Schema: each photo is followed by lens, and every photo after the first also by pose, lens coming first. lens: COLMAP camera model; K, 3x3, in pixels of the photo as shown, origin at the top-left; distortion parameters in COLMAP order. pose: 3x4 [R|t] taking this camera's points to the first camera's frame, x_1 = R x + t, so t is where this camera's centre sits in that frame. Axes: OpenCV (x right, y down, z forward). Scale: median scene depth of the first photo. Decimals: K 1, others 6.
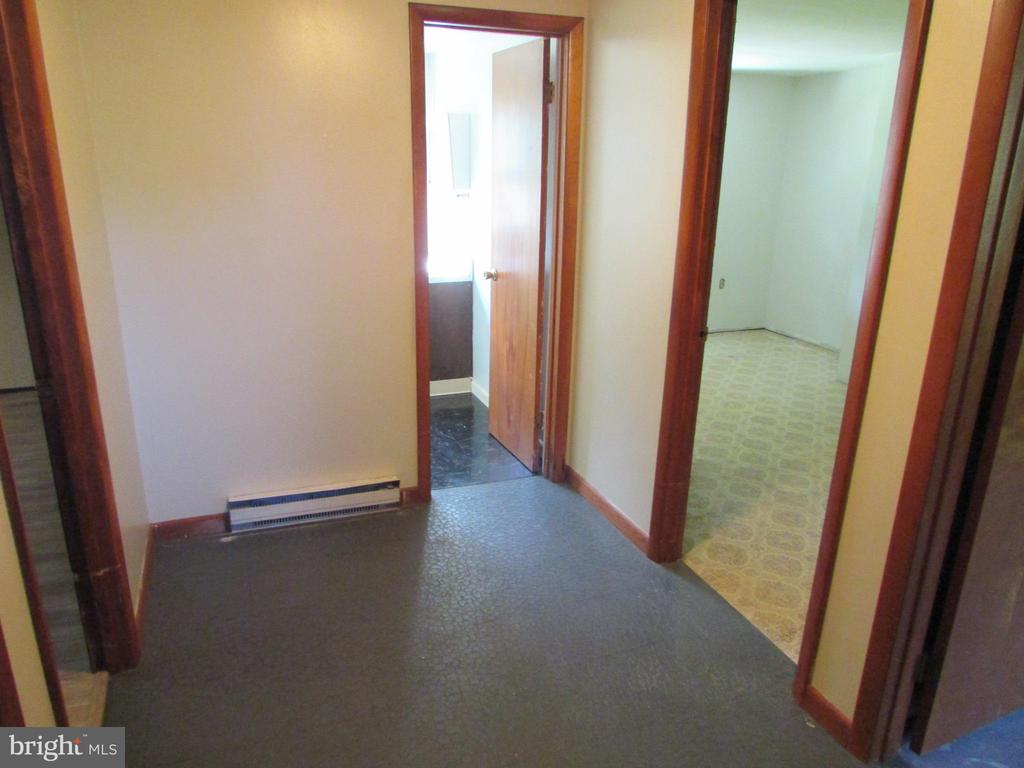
lens RADIAL K [[739.0, 0, 515.0], [0, 739.0, 380.9], [0, 0, 1]] dist [-0.020715, 0.005810]
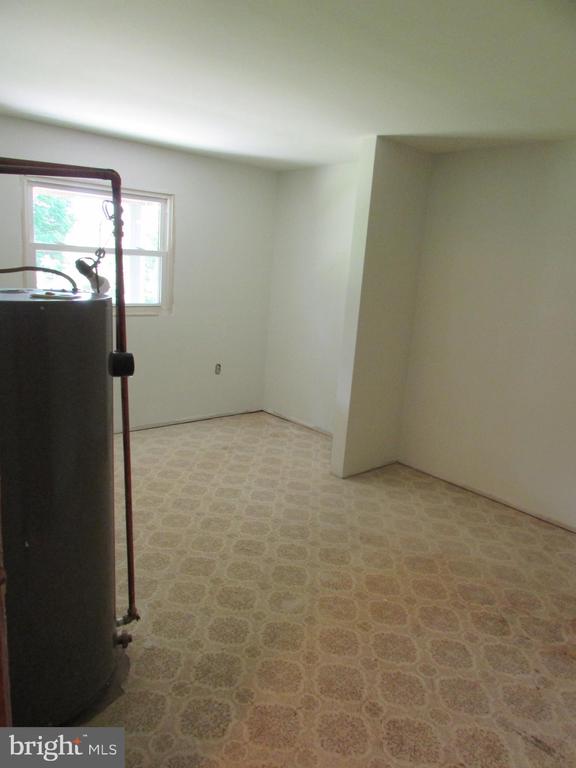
lens RADIAL K [[554.3, 0, 284.8], [0, 554.3, 383.2], [0, 0, 1]] dist [-0.020715, 0.005810]
pose [[0.945808, -0.021868, 0.323989, 0.157707], [0.046991, 0.996445, -0.069922, -0.071312], [-0.321309, 0.081357, 0.943473, 0.348117]]
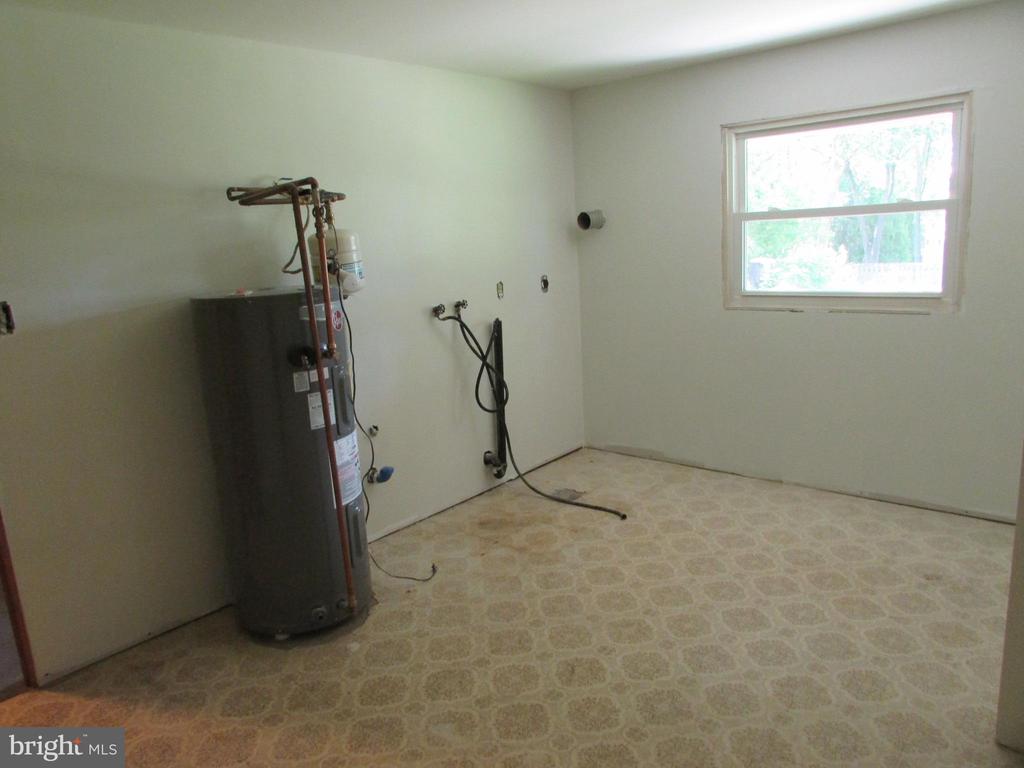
lens RADIAL K [[739.0, 0, 508.4], [0, 739.0, 387.0], [0, 0, 1]] dist [-0.020715, 0.005810]
pose [[0.434121, 0.146248, -0.888904, 0.657713], [-0.198079, 0.978082, 0.064183, -0.147812], [0.878808, 0.148211, 0.453575, 0.595583]]
